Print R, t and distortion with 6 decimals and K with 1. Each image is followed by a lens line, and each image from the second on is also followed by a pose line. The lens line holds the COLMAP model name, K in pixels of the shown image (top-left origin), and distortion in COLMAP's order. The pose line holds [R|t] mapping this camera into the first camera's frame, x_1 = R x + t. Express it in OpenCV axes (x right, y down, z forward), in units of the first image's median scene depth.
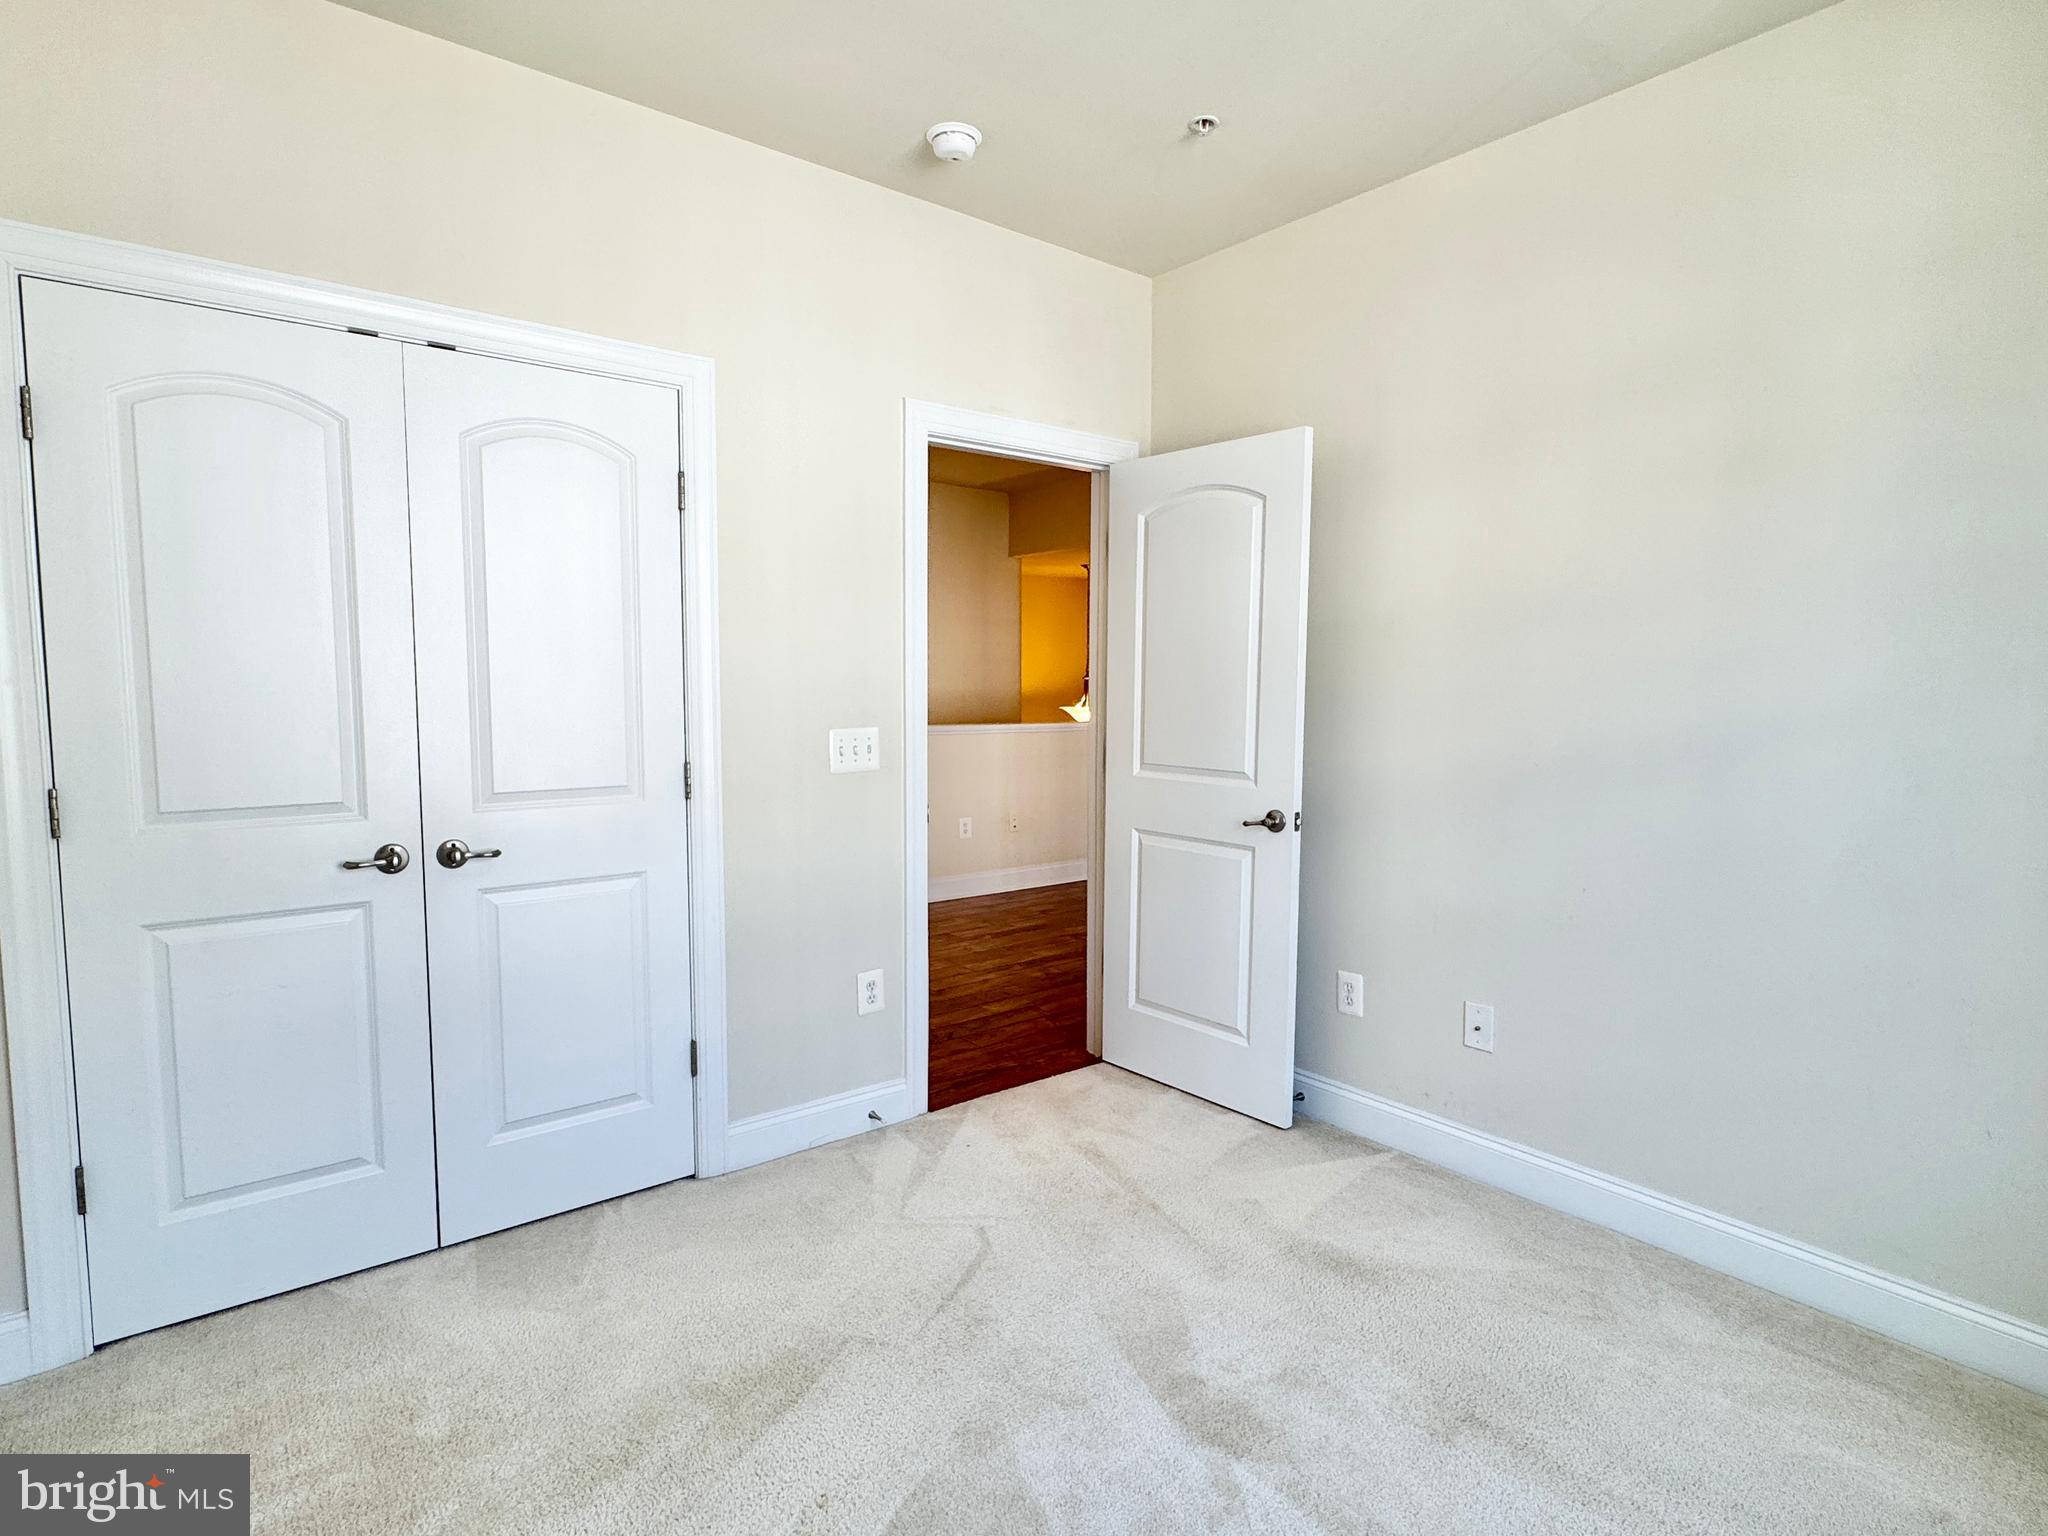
lens RADIAL K [[1076.5, 0, 1024.0], [0, 1076.5, 768.0], [0, 0, 1]] dist [-0.002486, -0.000733]
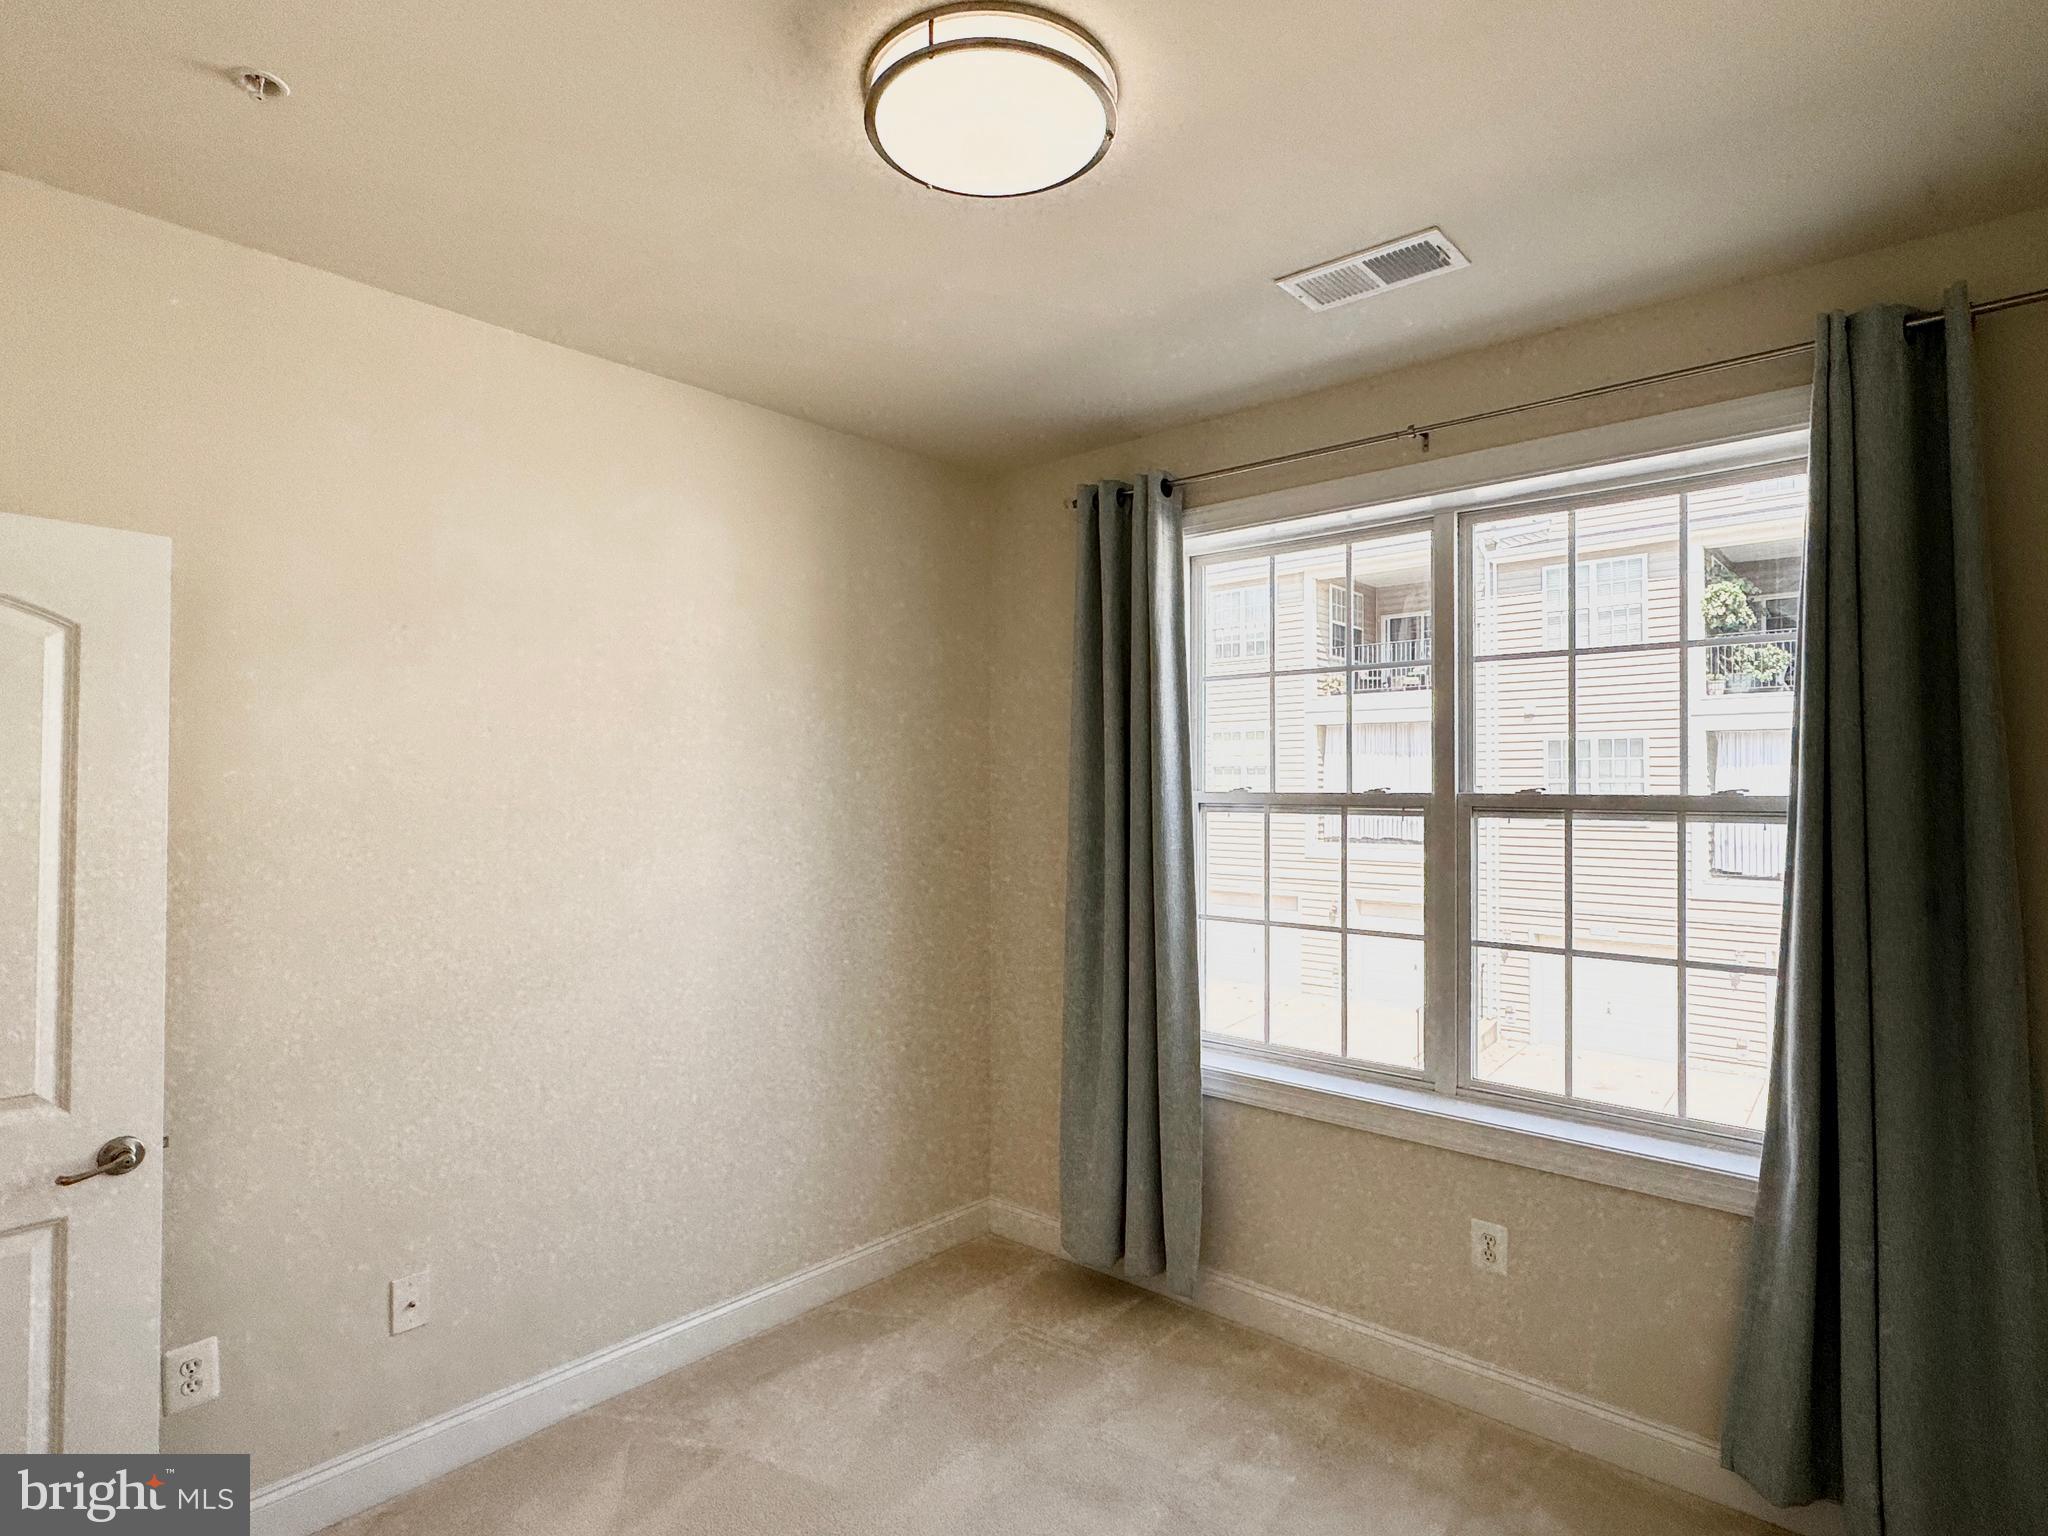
lens RADIAL K [[1076.5, 0, 1024.0], [0, 1076.5, 768.0], [0, 0, 1]] dist [-0.002486, -0.000733]
pose [[-0.173618, 0.008991, 0.984772, -0.455757], [0.080879, 0.996711, 0.005159, -0.131307], [-0.981486, 0.080543, -0.173774, 0.585677]]
